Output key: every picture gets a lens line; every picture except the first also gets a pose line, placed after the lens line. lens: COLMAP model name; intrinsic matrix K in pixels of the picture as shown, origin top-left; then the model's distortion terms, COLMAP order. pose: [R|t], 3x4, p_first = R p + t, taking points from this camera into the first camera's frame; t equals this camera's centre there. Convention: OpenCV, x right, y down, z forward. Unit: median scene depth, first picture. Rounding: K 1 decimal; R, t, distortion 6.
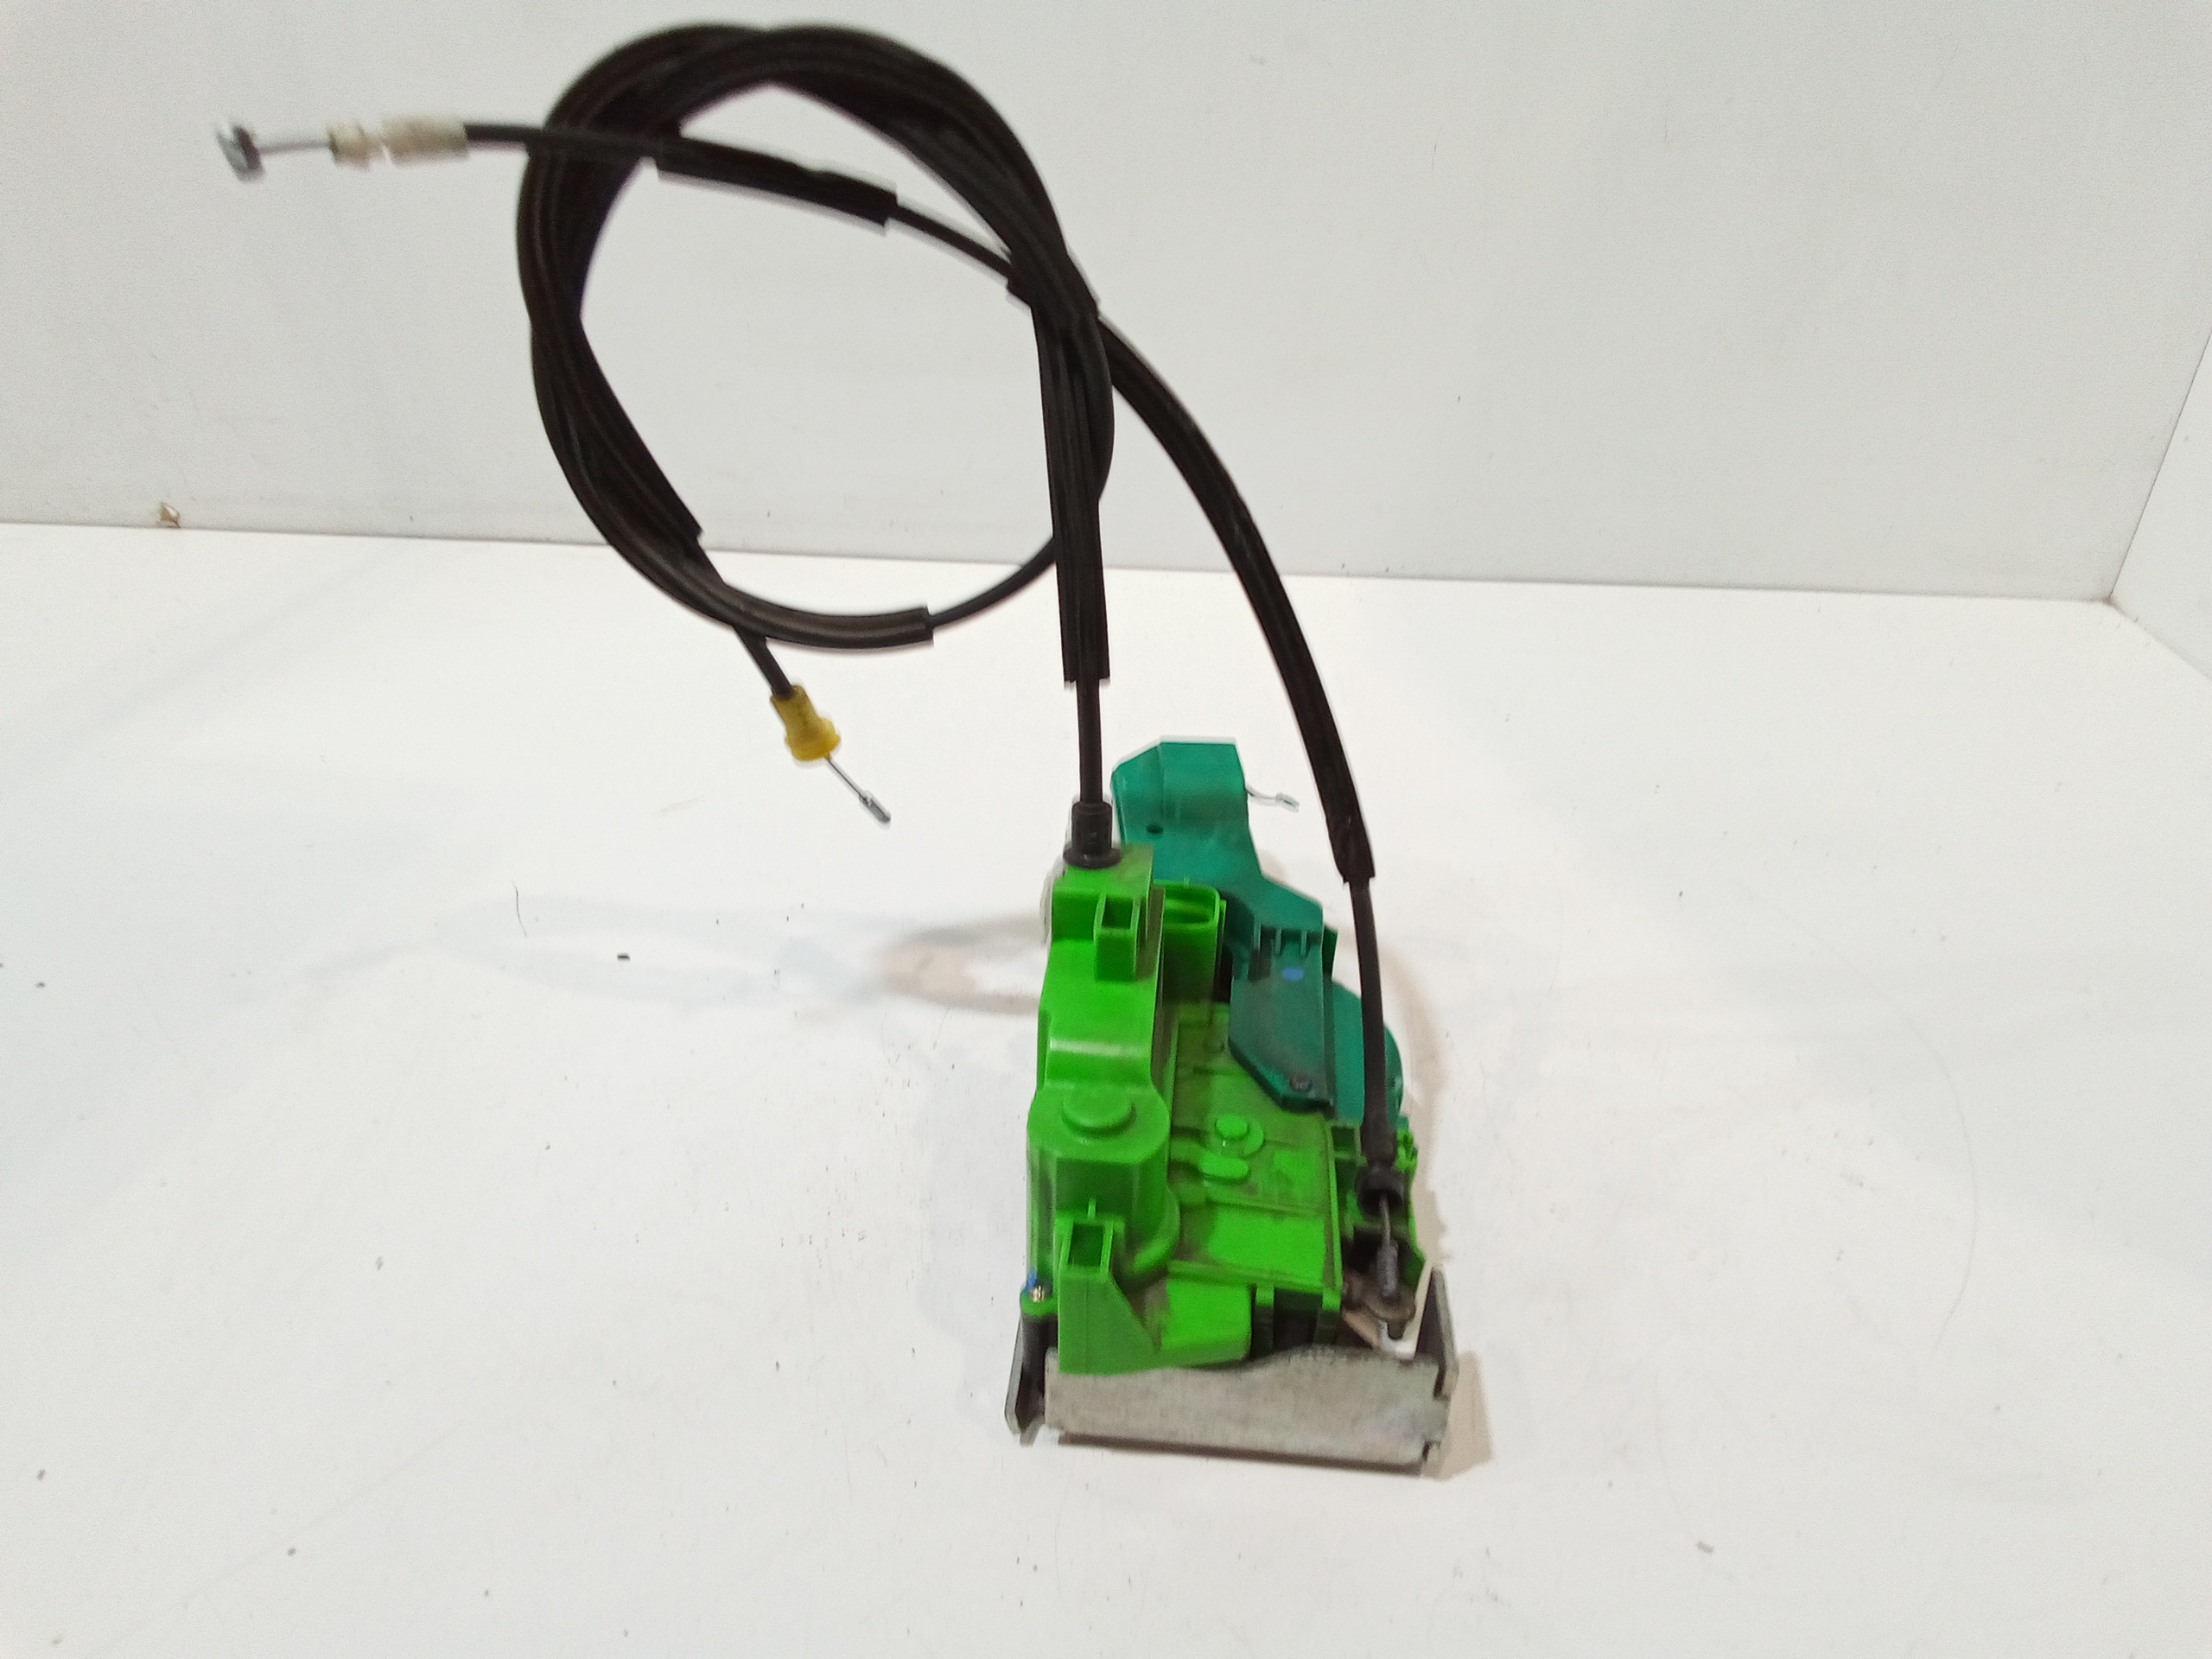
lens RADIAL K [[1490.8, 0, 1066.4], [0, 1490.8, 919.5], [0, 0, 1]] dist [0.053471, -0.059463]
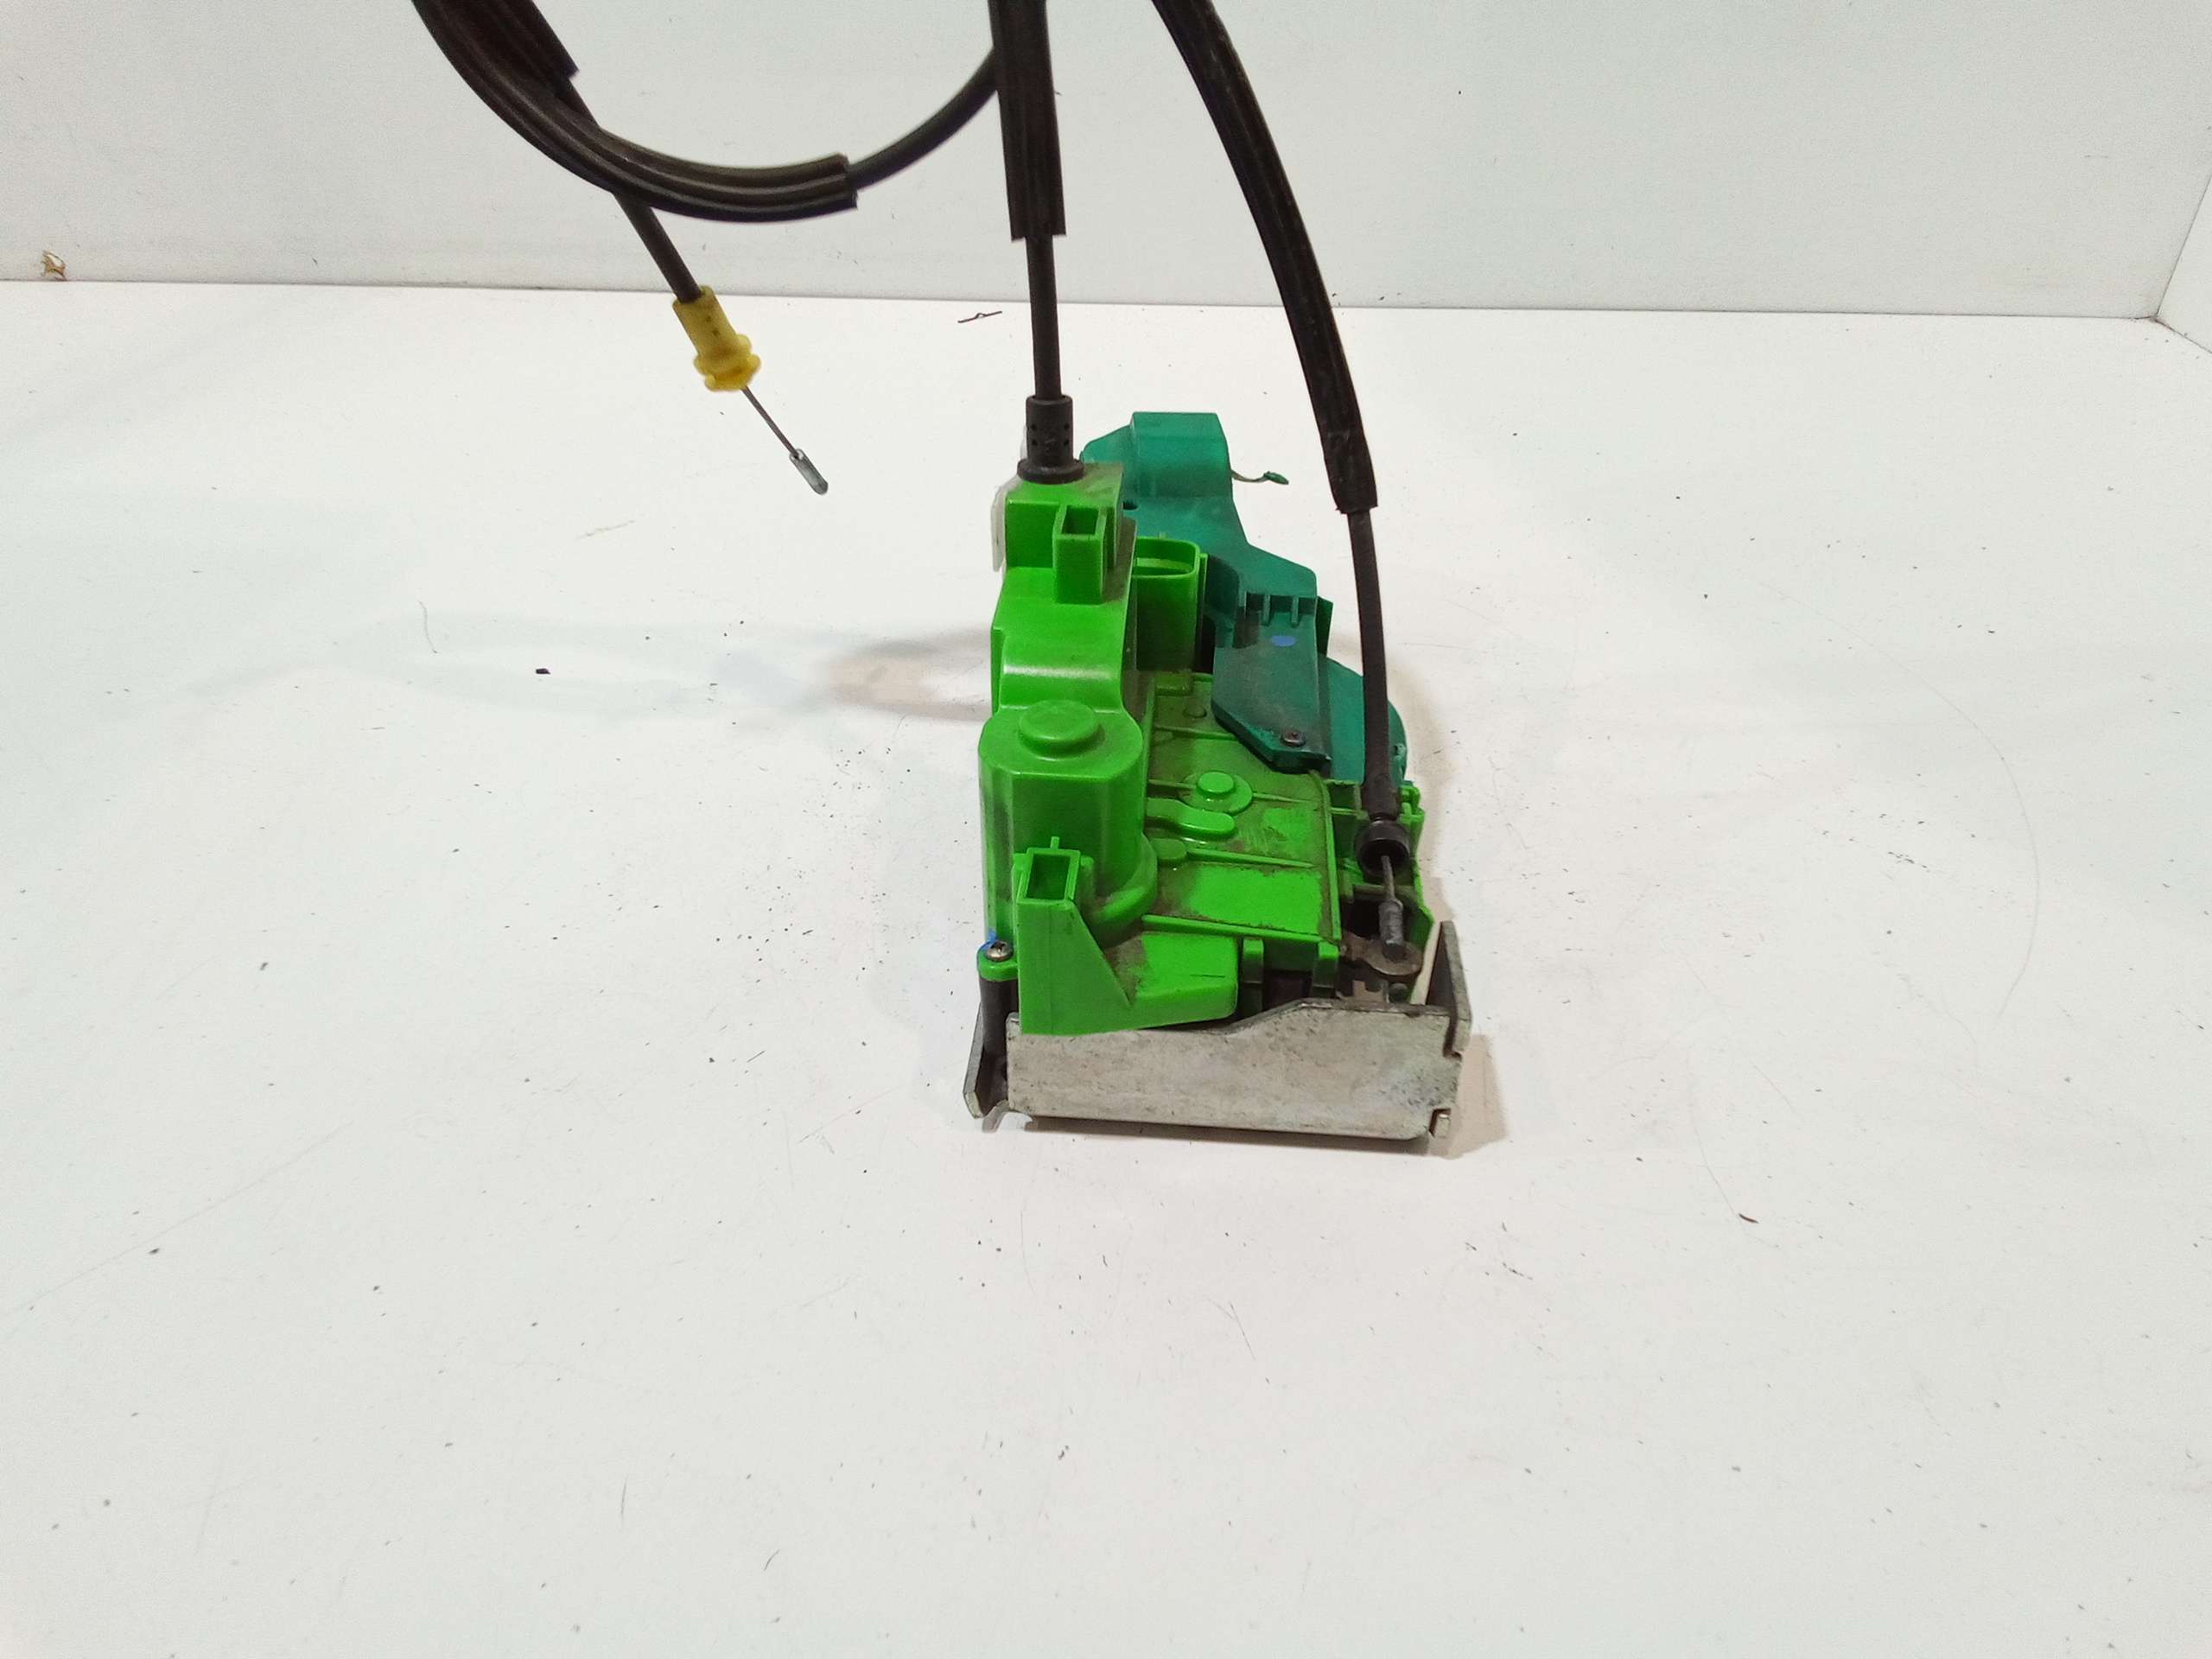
lens RADIAL K [[1490.8, 0, 1066.4], [0, 1490.8, 919.5], [0, 0, 1]] dist [0.053471, -0.059463]
pose [[0.999775, -0.020007, 0.007105, 0.014920], [0.019323, 0.996114, 0.085933, 0.144117], [-0.008797, -0.085776, 0.996276, 0.115048]]
